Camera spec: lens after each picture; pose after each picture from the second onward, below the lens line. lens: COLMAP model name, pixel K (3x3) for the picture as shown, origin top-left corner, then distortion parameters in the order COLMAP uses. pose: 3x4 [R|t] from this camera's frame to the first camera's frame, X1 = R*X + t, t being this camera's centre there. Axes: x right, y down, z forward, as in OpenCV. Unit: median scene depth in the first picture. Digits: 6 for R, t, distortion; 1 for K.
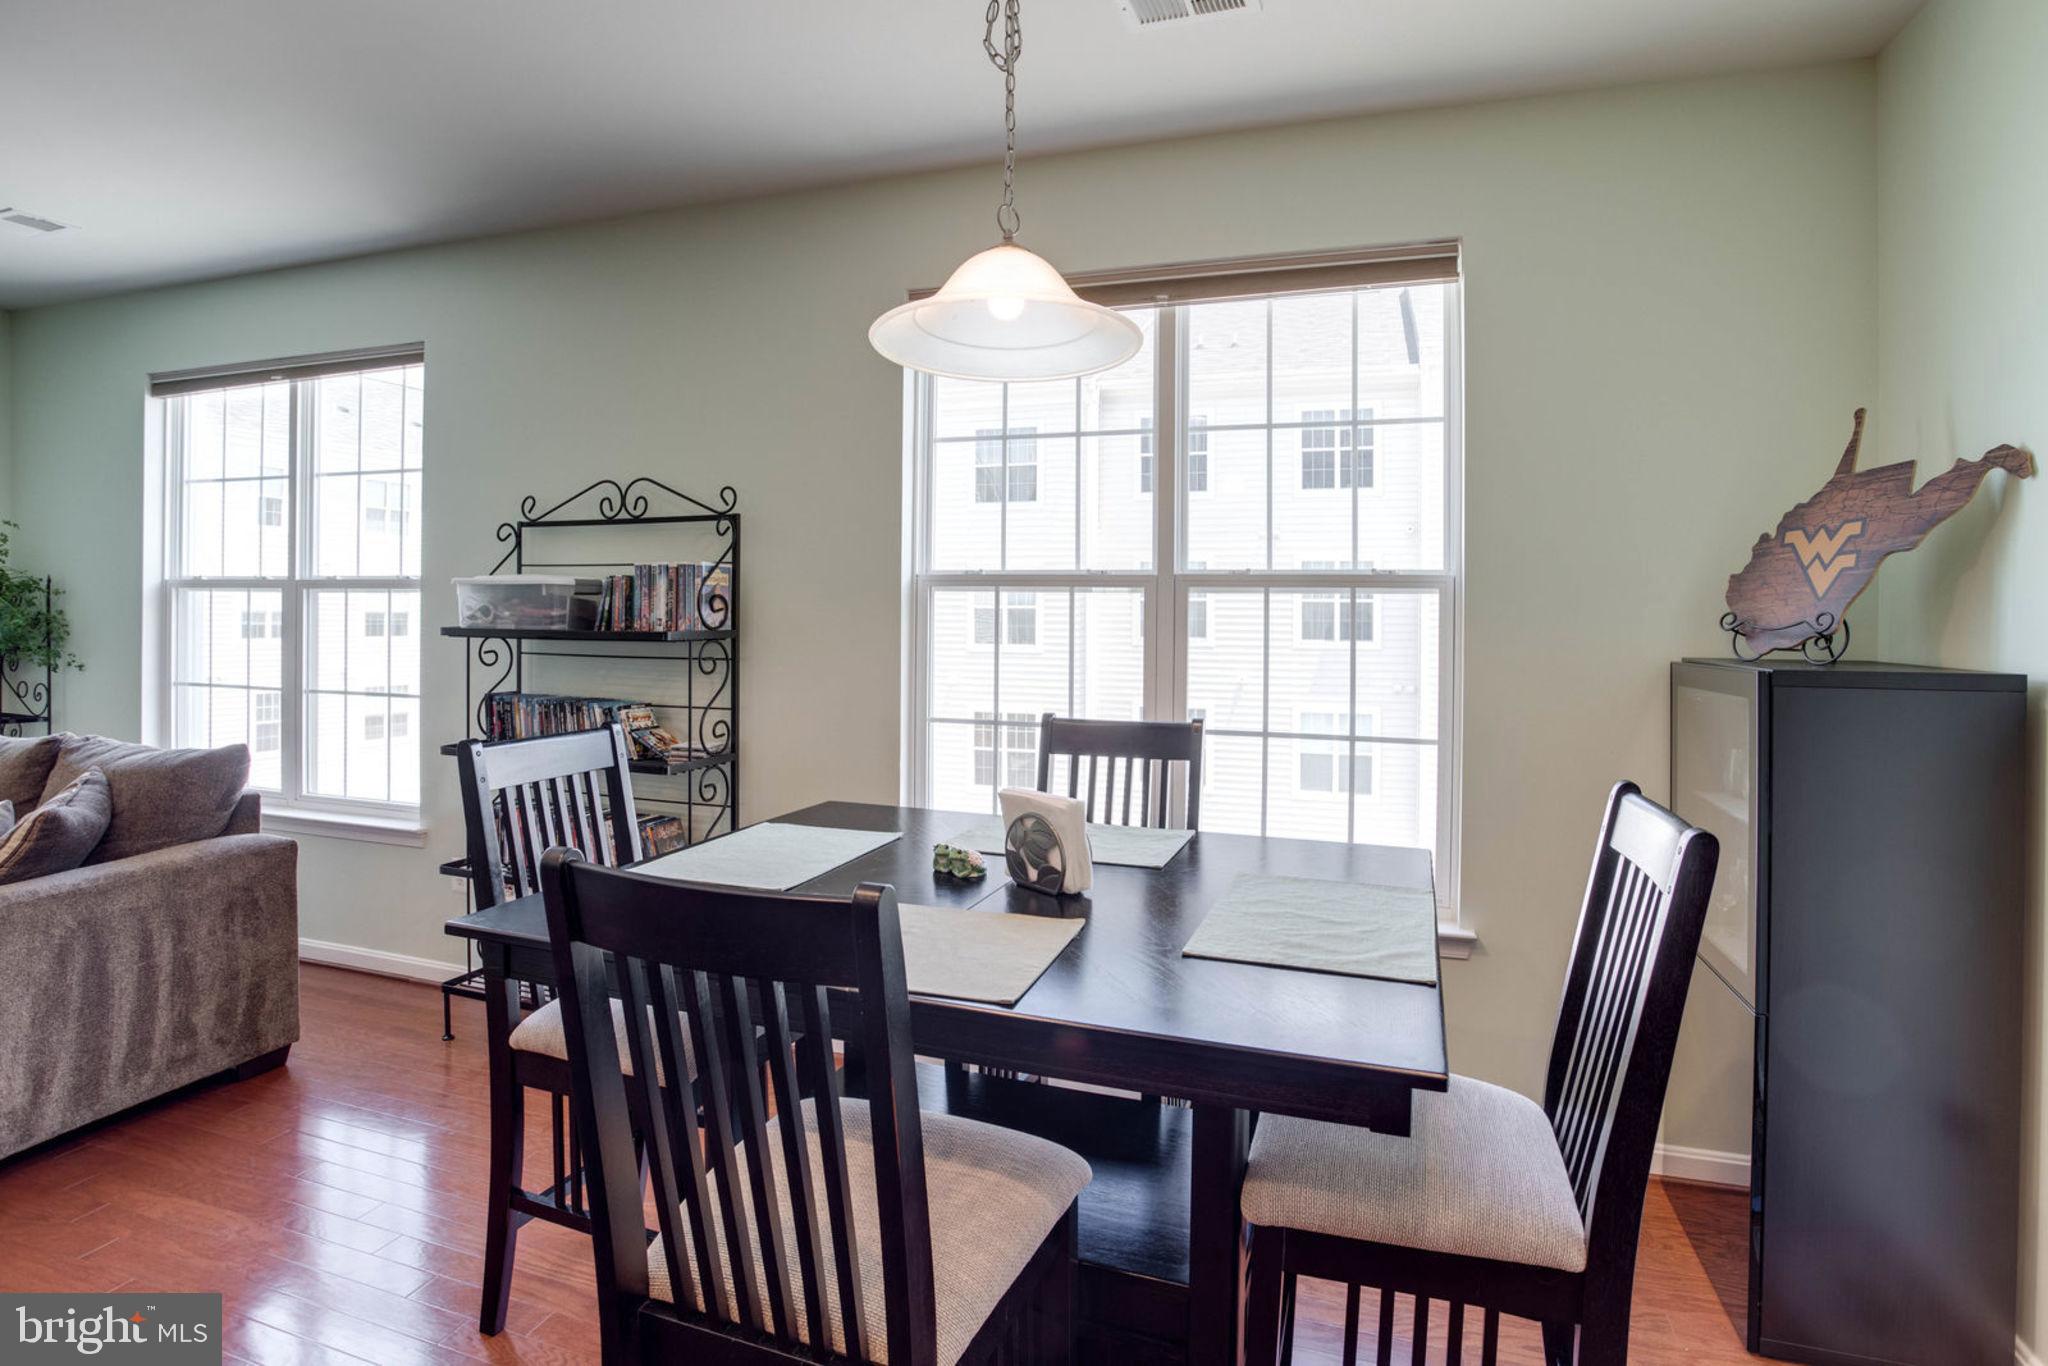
lens RADIAL K [[1027.9, 0, 1021.1], [0, 1027.9, 585.1], [0, 0, 1]] dist [-0.056754, 0.020573]
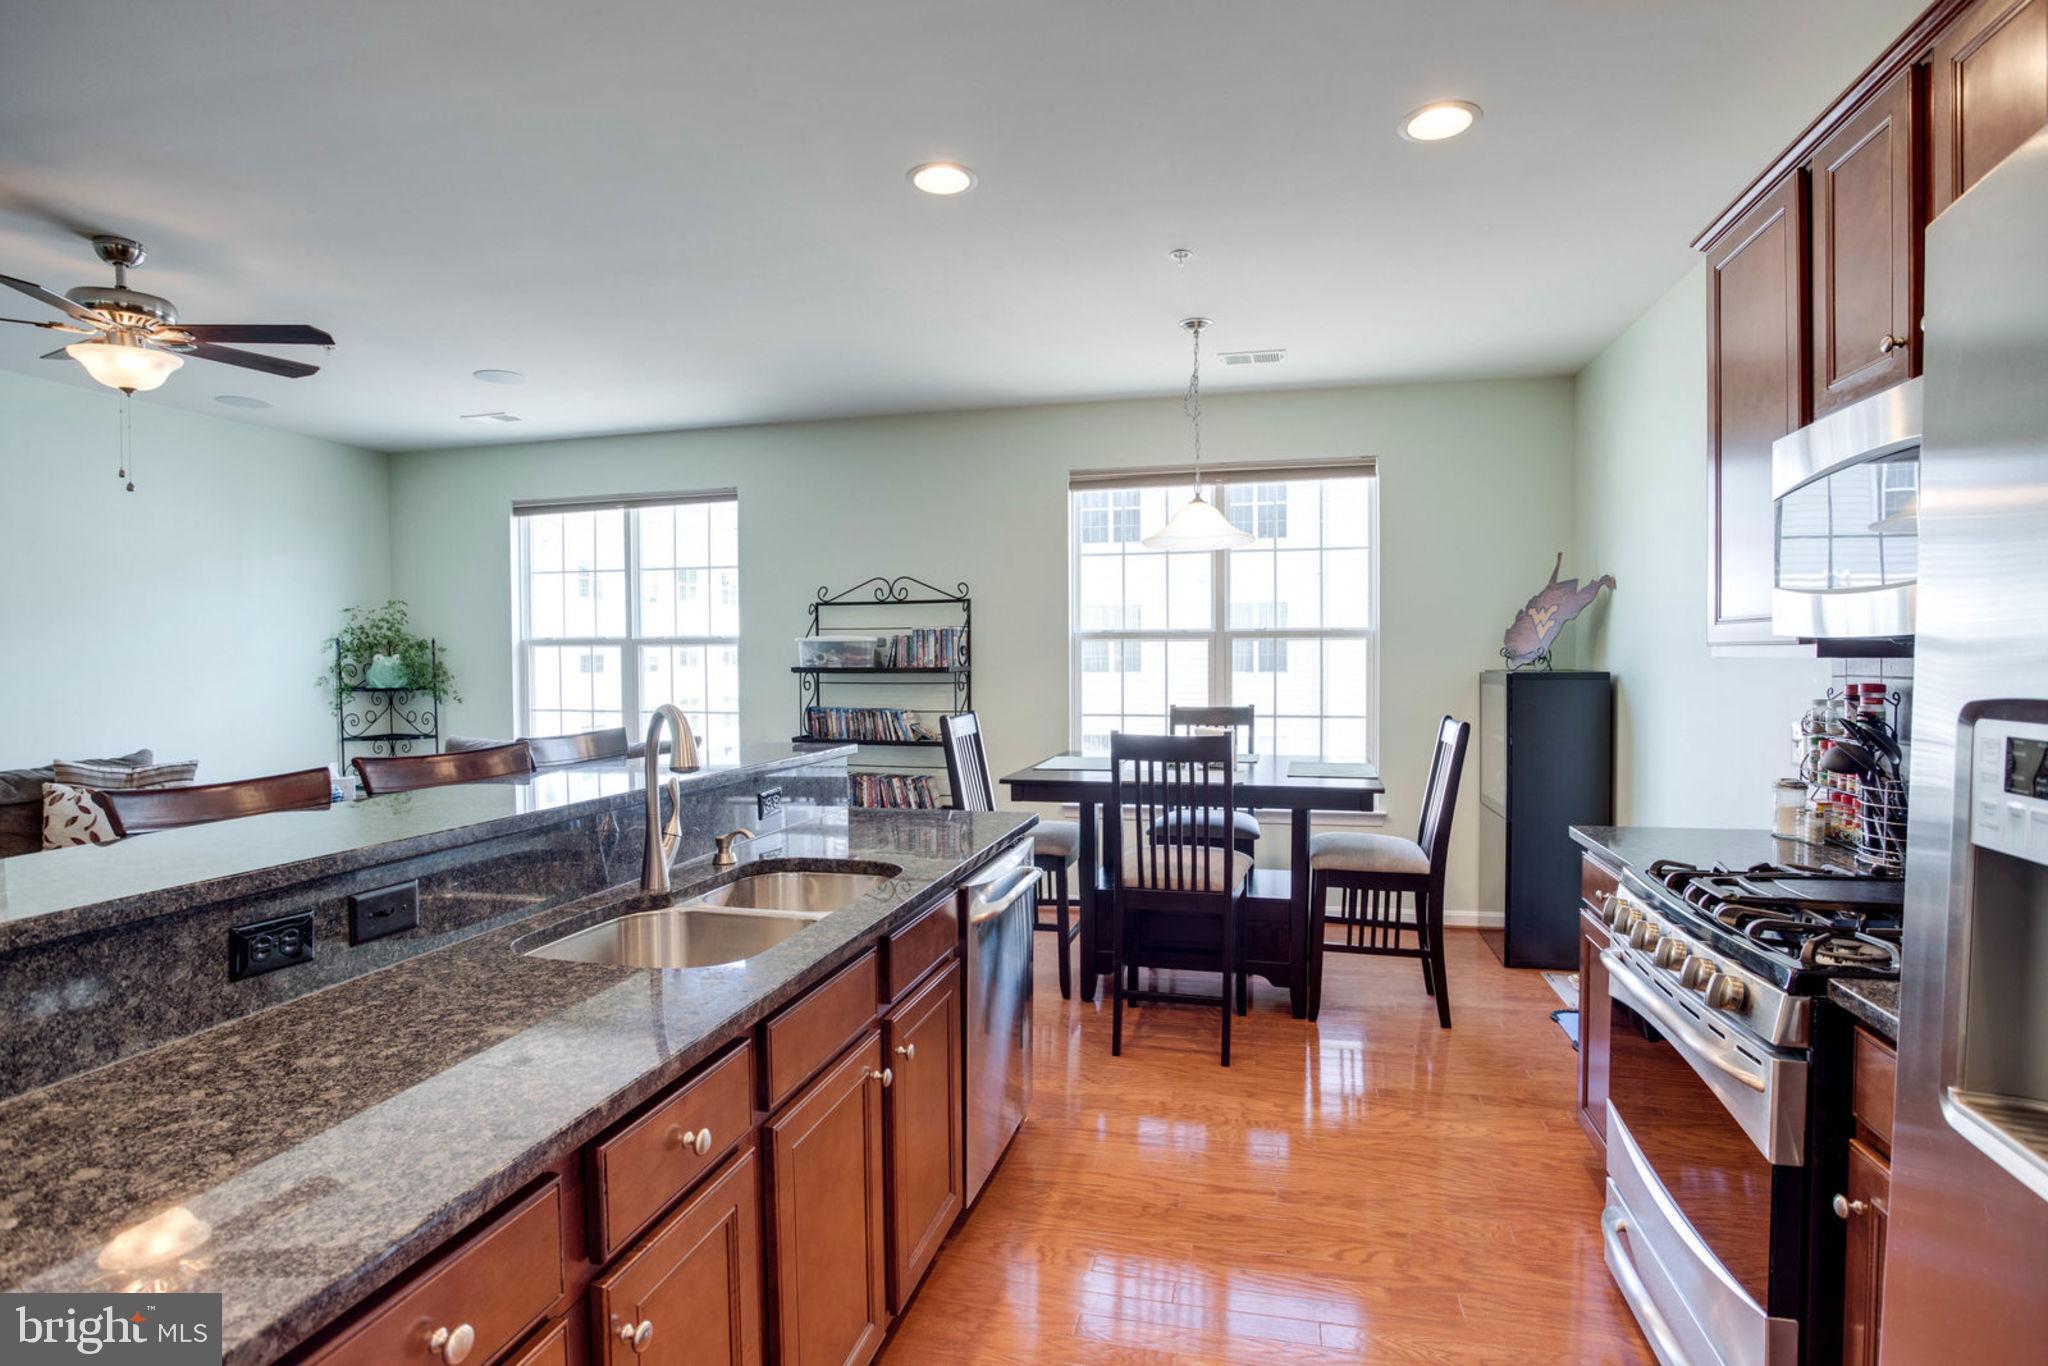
lens RADIAL K [[1000.7, 0, 1019.6], [0, 1000.7, 655.0], [0, 0, 1]] dist [-0.040670, 0.000220]
pose [[0.996351, -0.015568, 0.083920, -0.344847], [0.013244, 0.999515, 0.028179, -0.021208], [-0.084318, -0.026965, 0.996074, -0.707903]]
